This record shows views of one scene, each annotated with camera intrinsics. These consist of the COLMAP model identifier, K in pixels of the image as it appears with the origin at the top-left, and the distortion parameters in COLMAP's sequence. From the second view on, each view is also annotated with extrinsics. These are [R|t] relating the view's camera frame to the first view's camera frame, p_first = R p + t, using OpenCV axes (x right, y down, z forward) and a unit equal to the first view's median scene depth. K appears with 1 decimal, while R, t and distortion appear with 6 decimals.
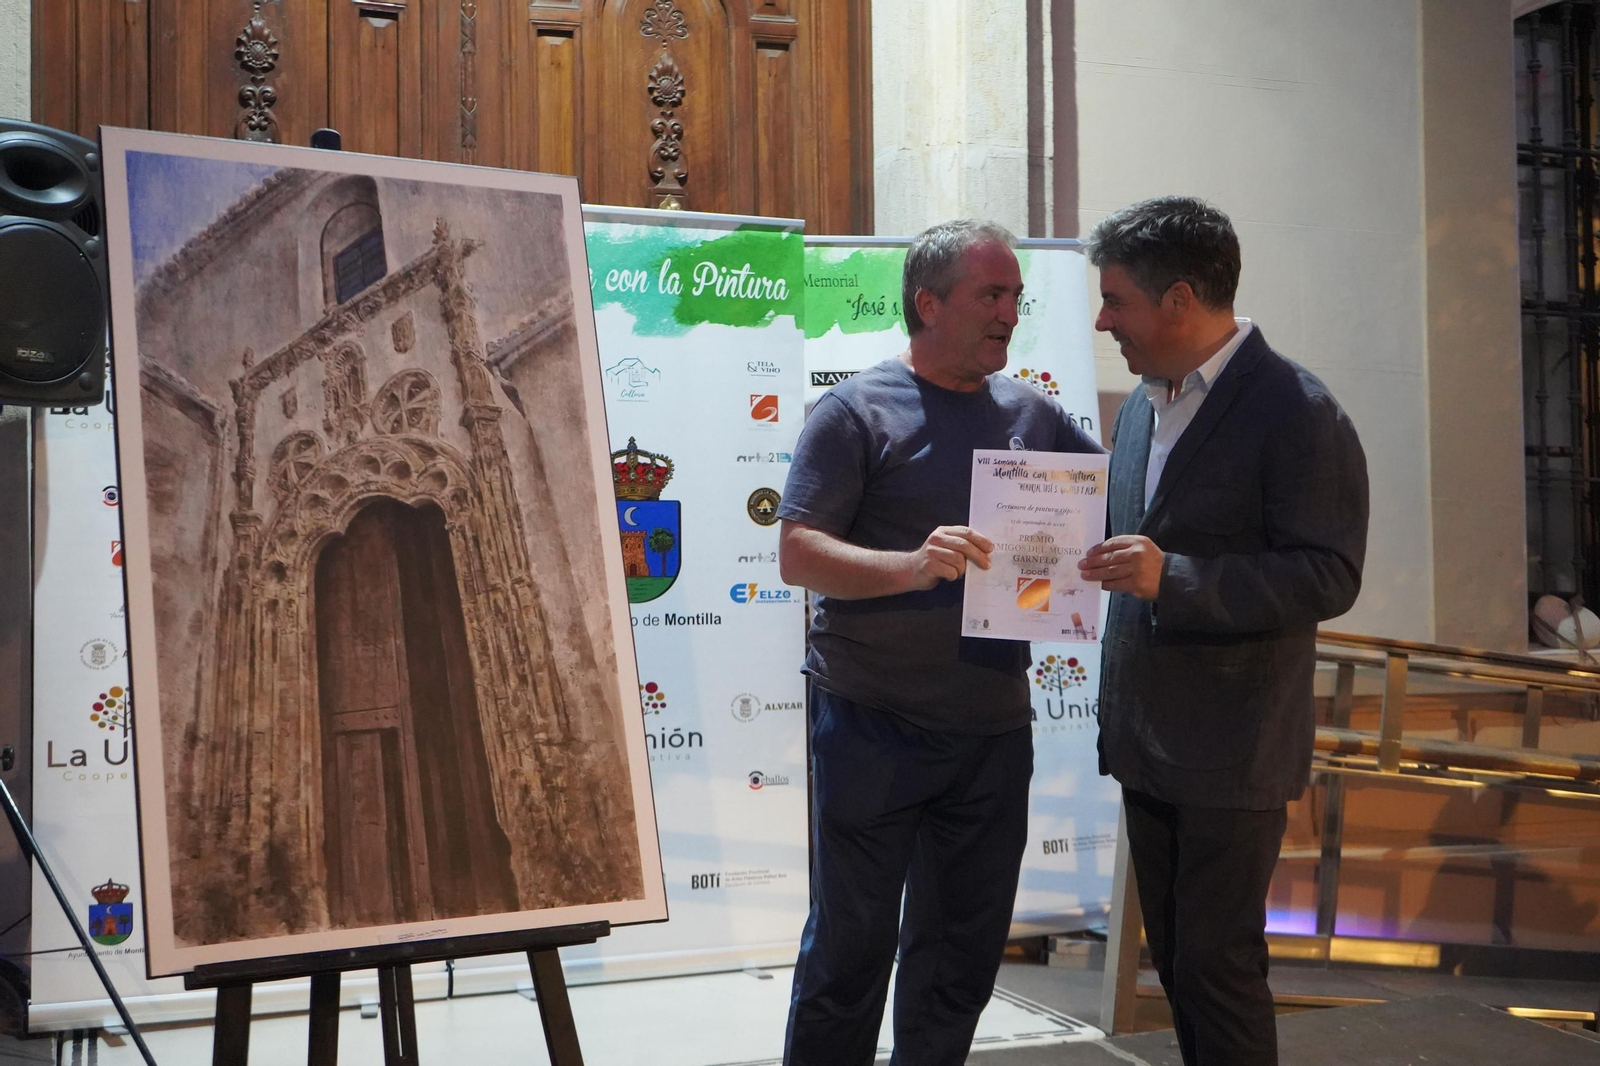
lens RADIAL K [[1984.4, 0, 793.3], [0, 1984.4, 528.2], [0, 0, 1]] dist [-0.006698, 0.000000]
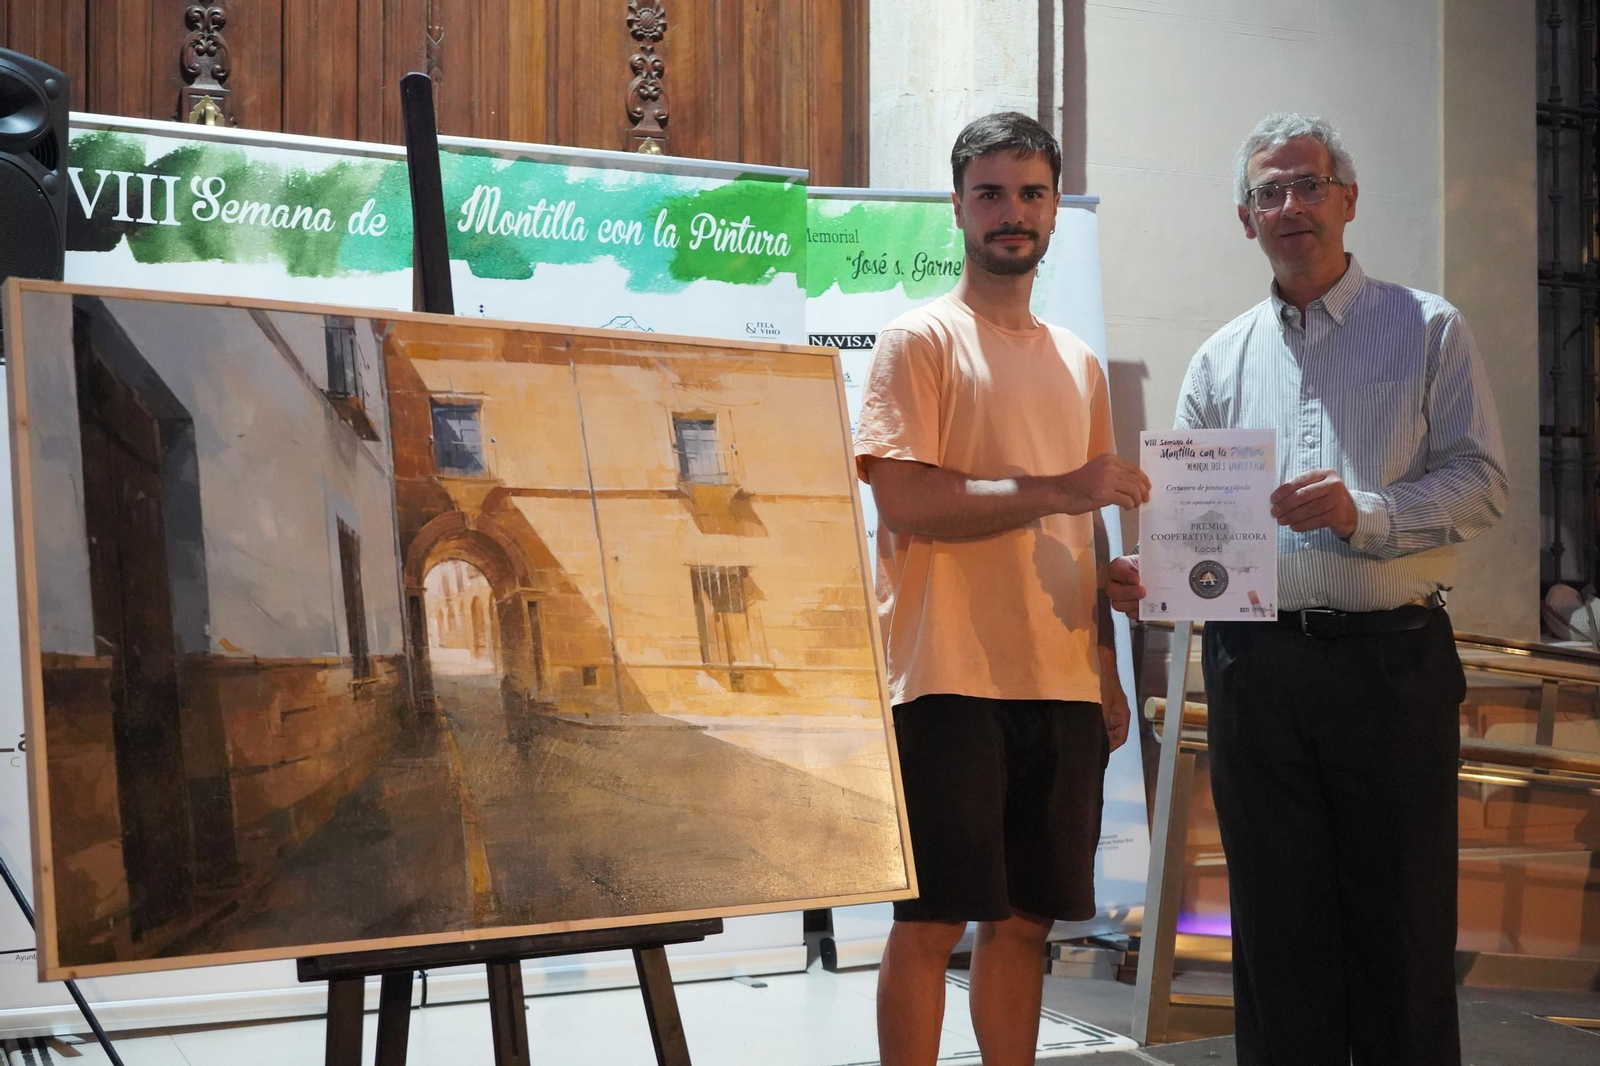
lens RADIAL K [[2191.2, 0, 786.7], [0, 2191.2, 536.8], [0, 0, 1]] dist [-0.003762, 0.000000]
pose [[0.998101, 0.013966, 0.059992, -0.060132], [-0.014943, 0.999762, 0.015869, -0.000222], [-0.059756, -0.016736, 0.998073, -0.021384]]
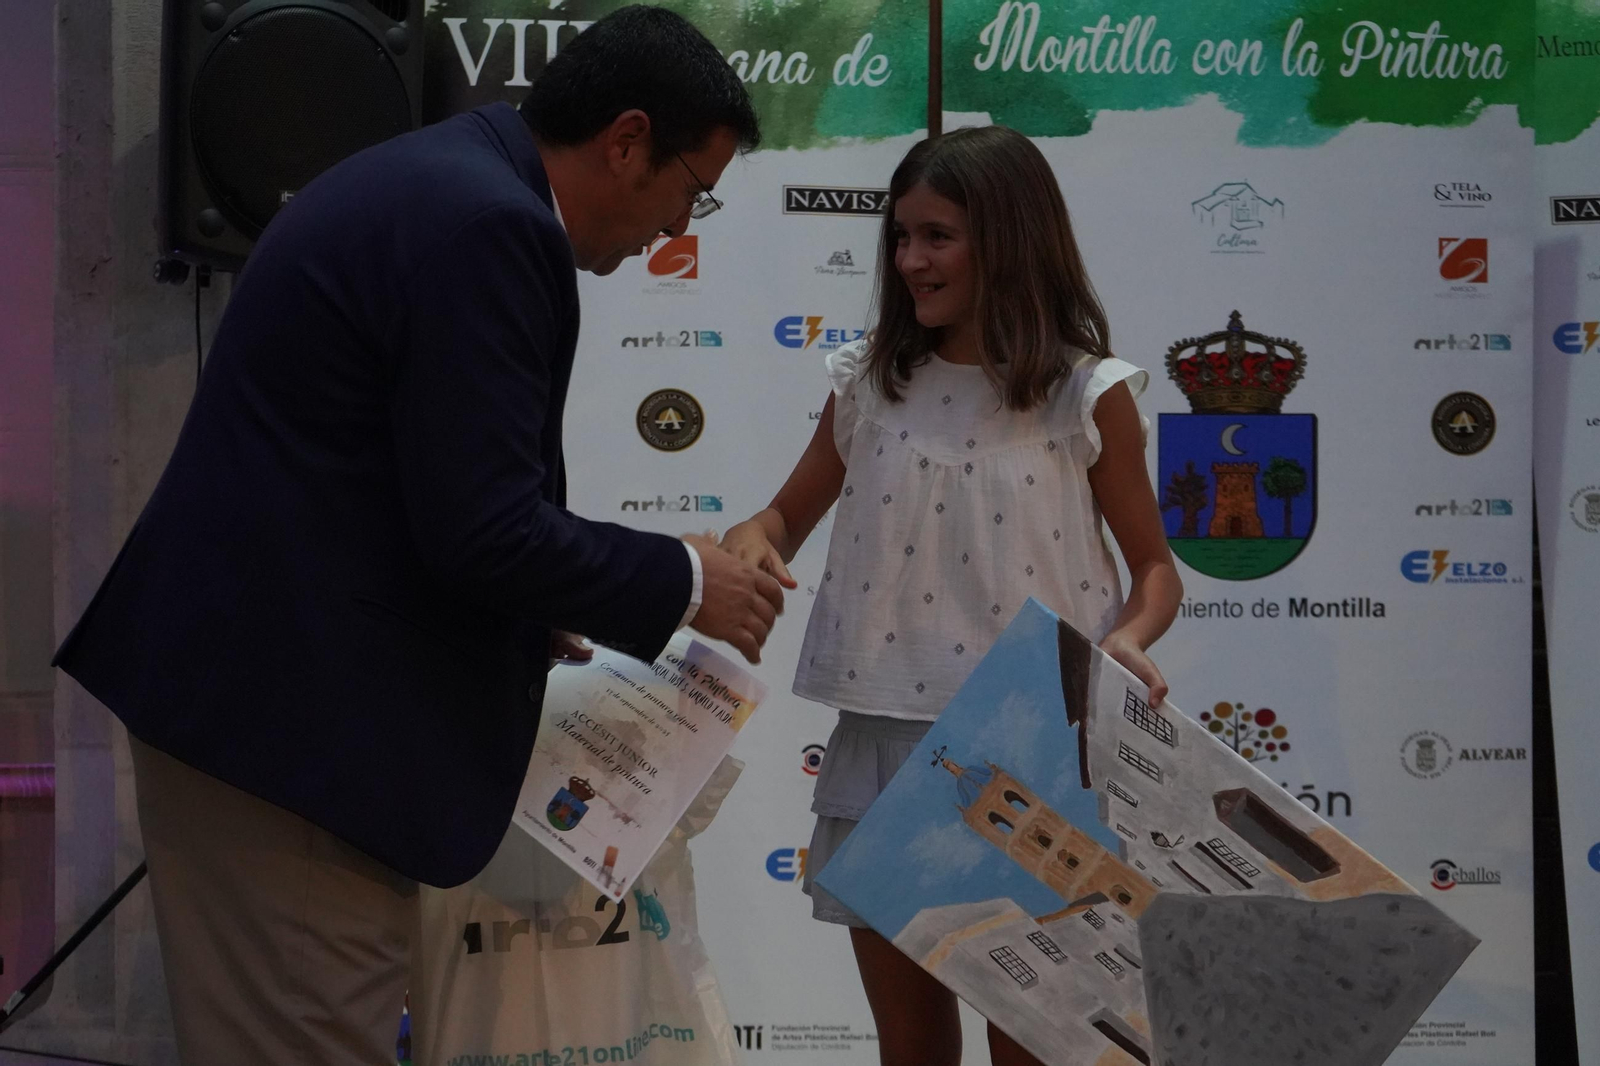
lens RADIAL K [[2753.8, 0, 745.7], [0, 2753.8, 532.5], [0, 0, 1]] dist [-0.020170, 0.000000]
pose [[0.941321, 0.010056, -0.337363, 0.059021], [-0.001514, 0.999672, 0.025575, 0.001152], [0.337509, -0.023563, 0.941027, 0.130233]]
